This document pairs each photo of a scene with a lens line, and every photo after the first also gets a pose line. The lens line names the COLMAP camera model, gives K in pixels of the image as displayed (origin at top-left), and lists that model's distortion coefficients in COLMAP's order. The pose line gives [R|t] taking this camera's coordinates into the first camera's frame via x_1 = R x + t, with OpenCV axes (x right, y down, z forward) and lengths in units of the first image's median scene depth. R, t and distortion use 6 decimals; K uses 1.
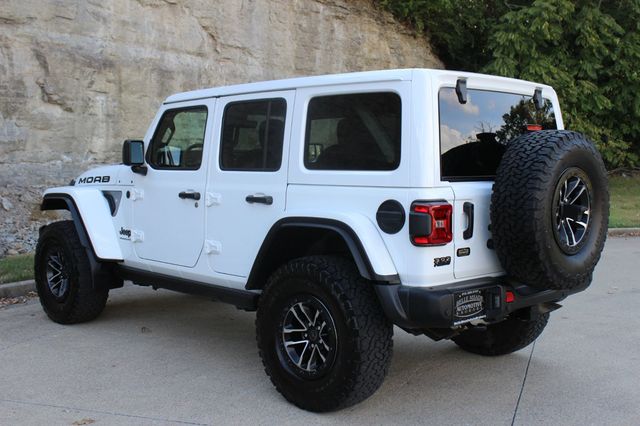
lens RADIAL K [[779.2, 0, 320.0], [0, 779.2, 213.0], [0, 0, 1]] dist [-0.033933, 0.002480]
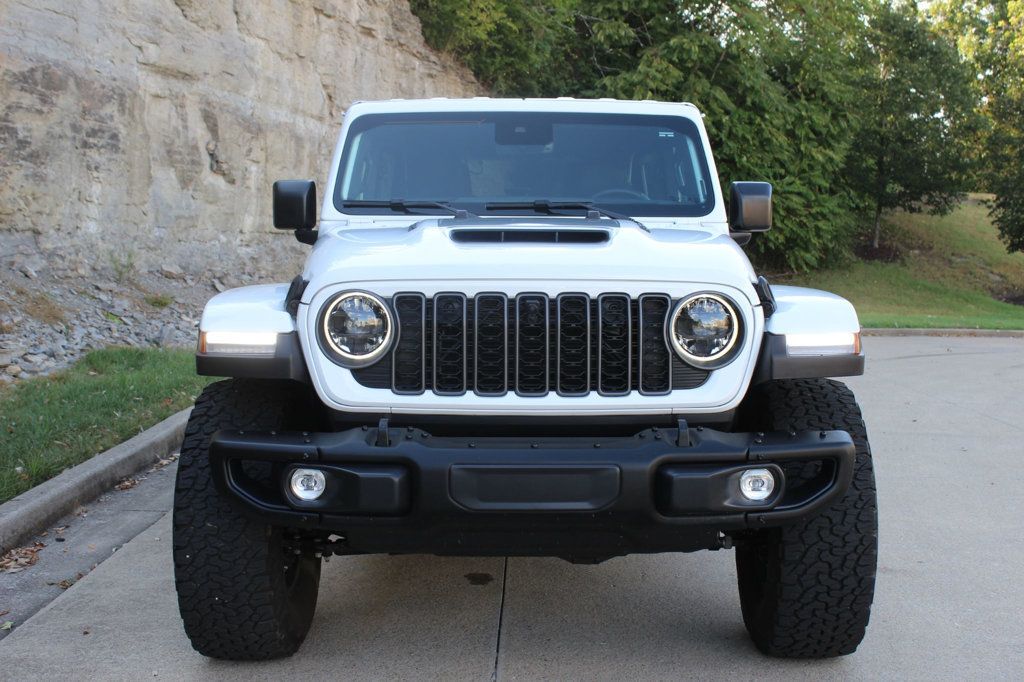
lens RADIAL K [[1270.7, 0, 512.0], [0, 1270.7, 341.0], [0, 0, 1]] dist [-0.032864, 0.026890]
pose [[0.953263, -0.001442, 0.302138, -0.442583], [0.005612, 0.999901, -0.012934, 0.061027], [-0.302089, 0.014025, 0.953176, -0.411075]]
